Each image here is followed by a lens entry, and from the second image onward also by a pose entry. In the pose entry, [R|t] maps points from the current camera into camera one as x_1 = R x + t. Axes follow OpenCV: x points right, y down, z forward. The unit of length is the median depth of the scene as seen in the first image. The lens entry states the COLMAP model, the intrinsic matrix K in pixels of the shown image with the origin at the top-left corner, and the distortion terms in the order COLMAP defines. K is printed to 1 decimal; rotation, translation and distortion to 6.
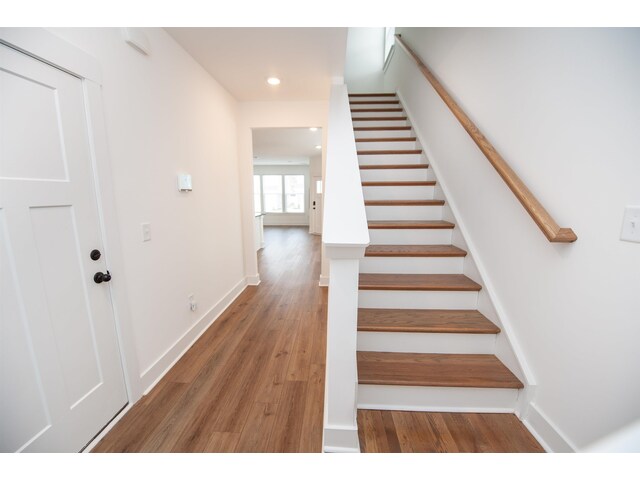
lens RADIAL K [[255.4, 0, 320.0], [0, 255.4, 240.0], [0, 0, 1]] dist [-0.022140, -0.001022]
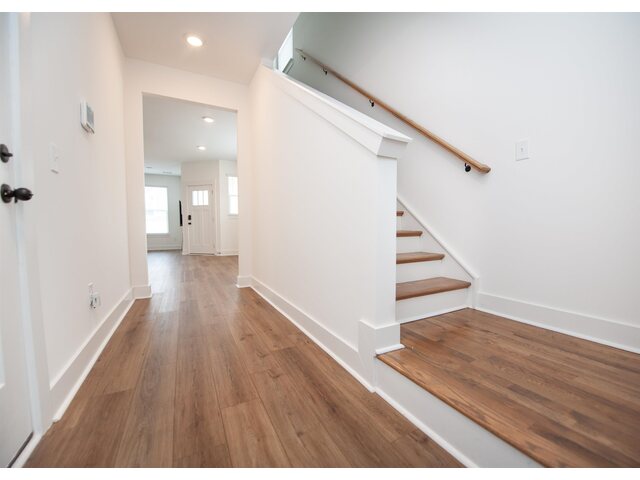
lens RADIAL K [[273.6, 0, 340.8], [0, 273.6, 242.3], [0, 0, 1]] dist [-0.030925, -0.000480]
pose [[0.837380, -0.031994, 0.545685, -0.359671], [0.098825, 0.990696, -0.093567, 0.255801], [-0.537614, 0.132278, 0.832751, 0.061894]]
